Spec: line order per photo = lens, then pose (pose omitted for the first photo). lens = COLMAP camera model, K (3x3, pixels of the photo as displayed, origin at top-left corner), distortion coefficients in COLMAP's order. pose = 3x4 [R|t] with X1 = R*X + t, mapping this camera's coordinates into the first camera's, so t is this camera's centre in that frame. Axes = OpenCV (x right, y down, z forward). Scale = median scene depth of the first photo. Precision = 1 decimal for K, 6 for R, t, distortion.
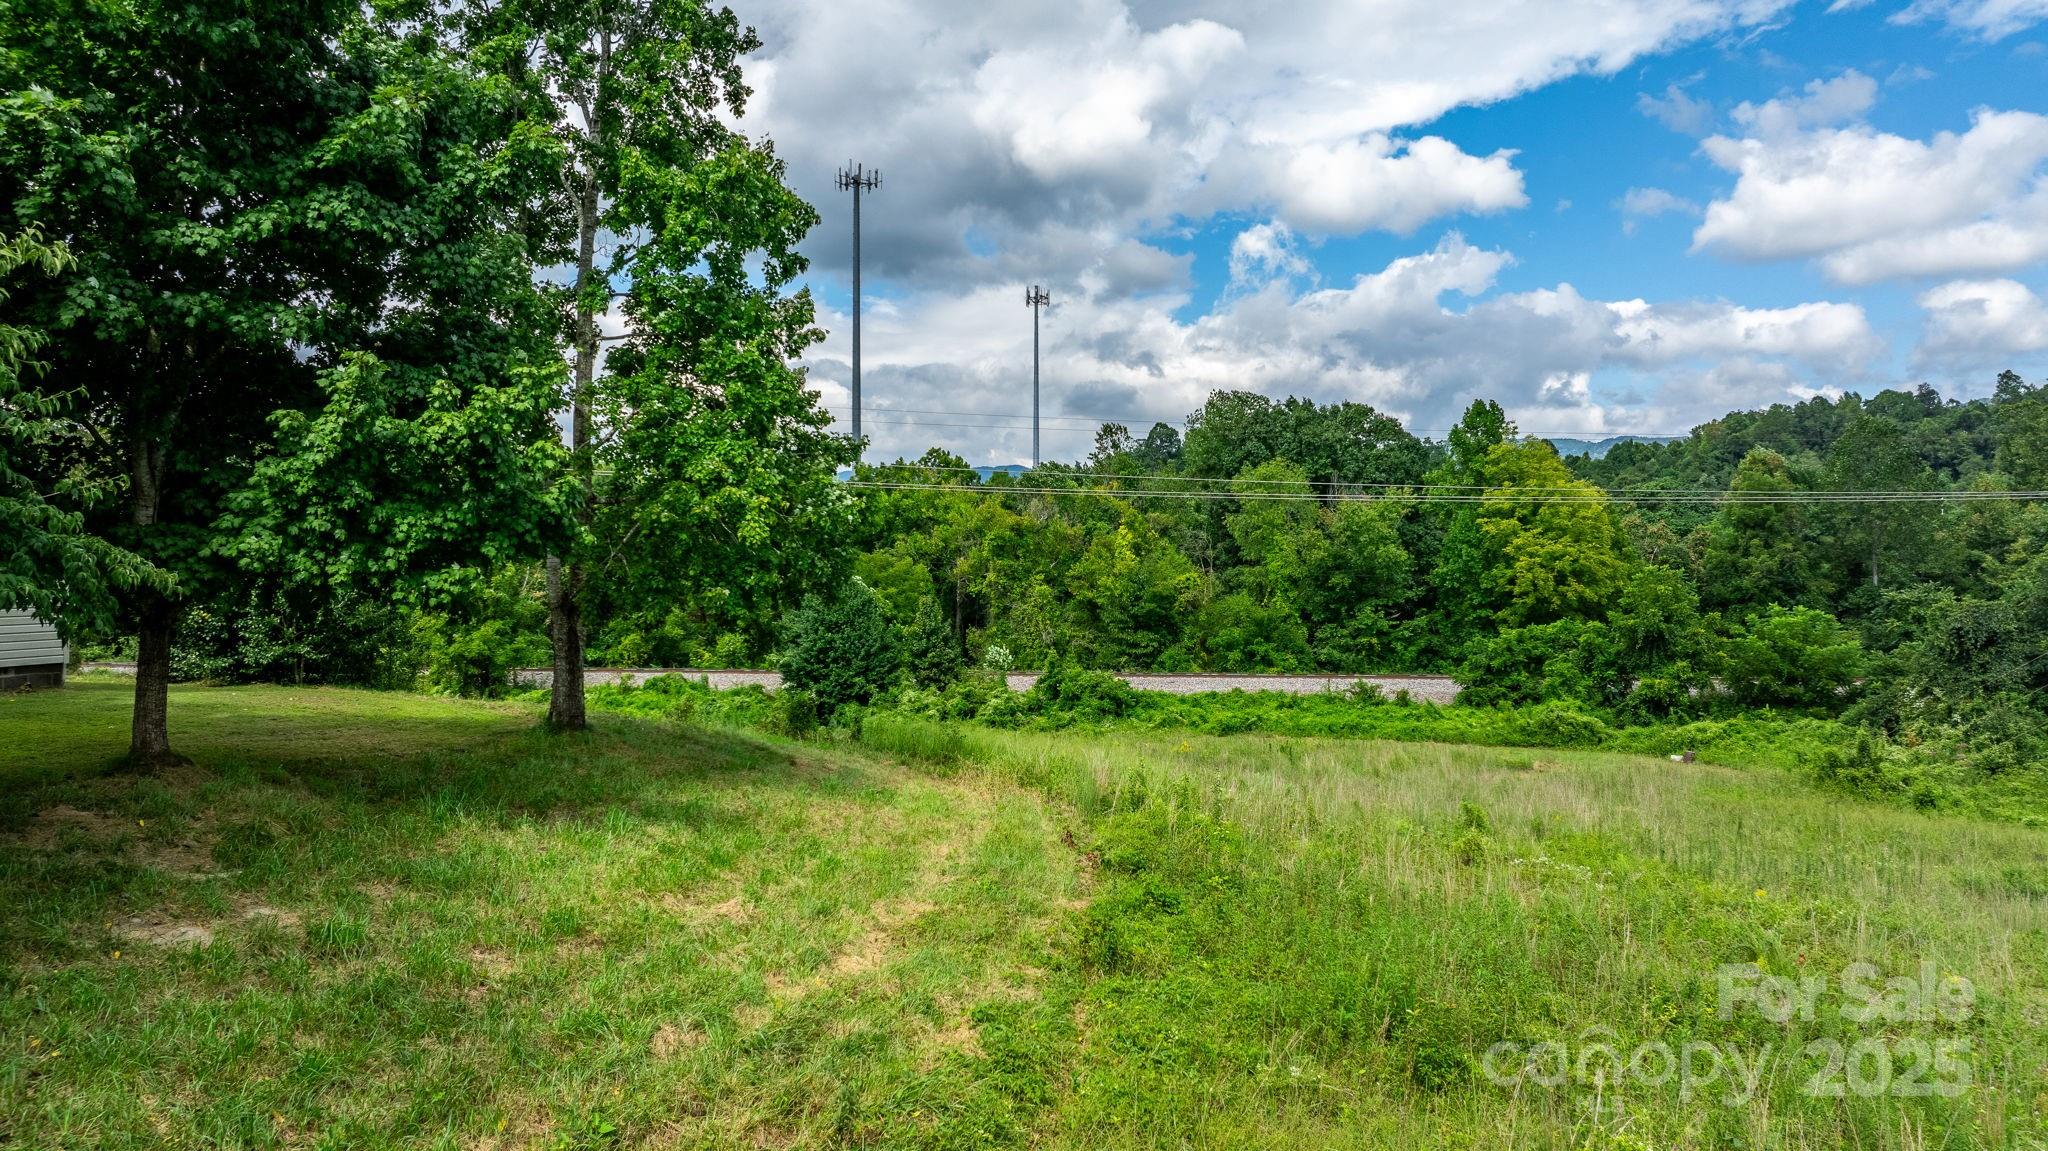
lens RADIAL K [[1427.6, 0, 1011.0], [0, 1427.6, 579.6], [0, 0, 1]] dist [-0.049076, 0.040655]
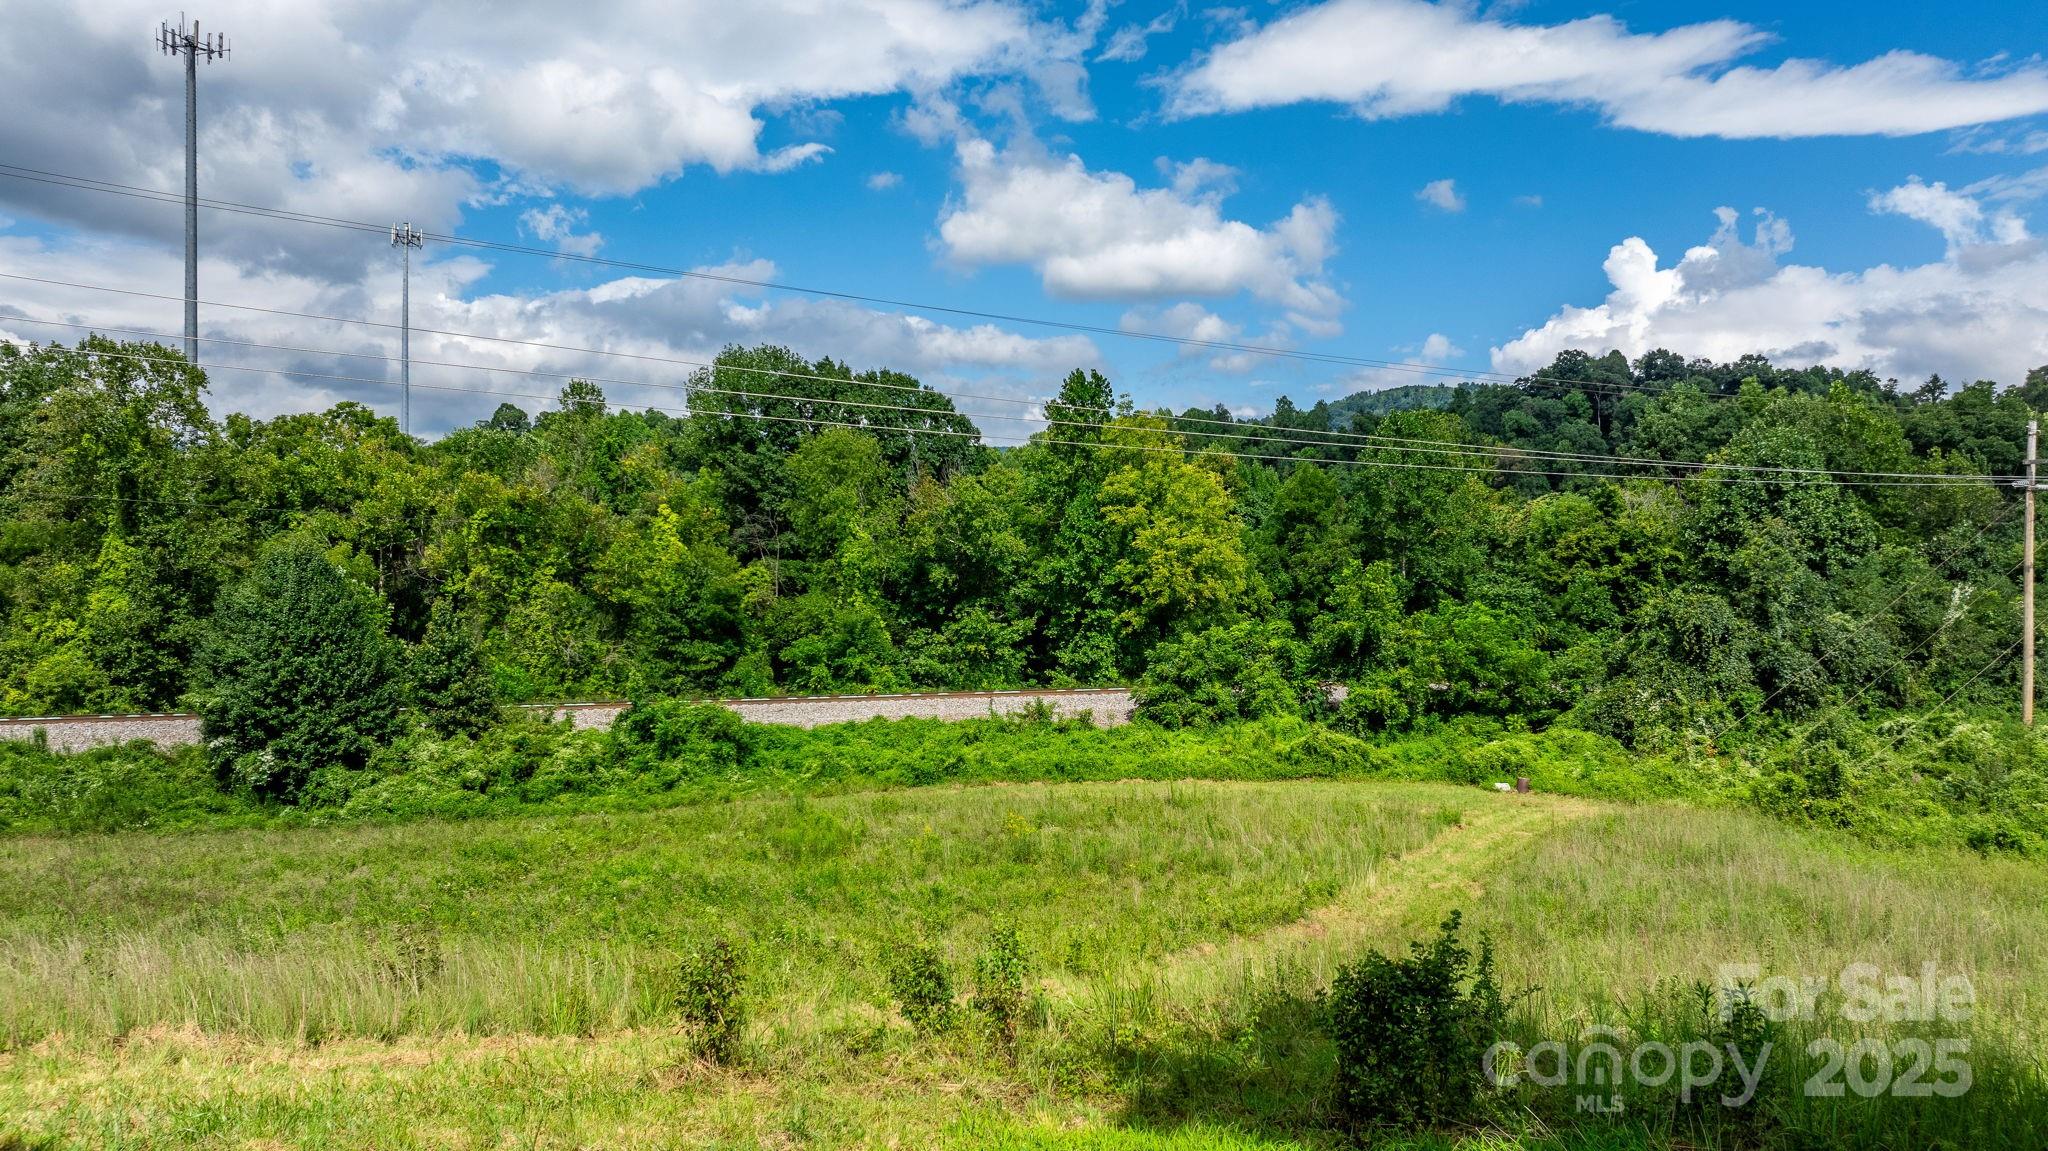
lens RADIAL K [[1427.6, 0, 1049.5], [0, 1427.6, 548.0], [0, 0, 1]] dist [-0.049076, 0.040655]
pose [[0.878683, 0.011373, 0.477270, -0.118380], [-0.001278, 0.999769, -0.021471, 0.002138], [-0.477404, 0.018256, 0.878494, 0.260921]]
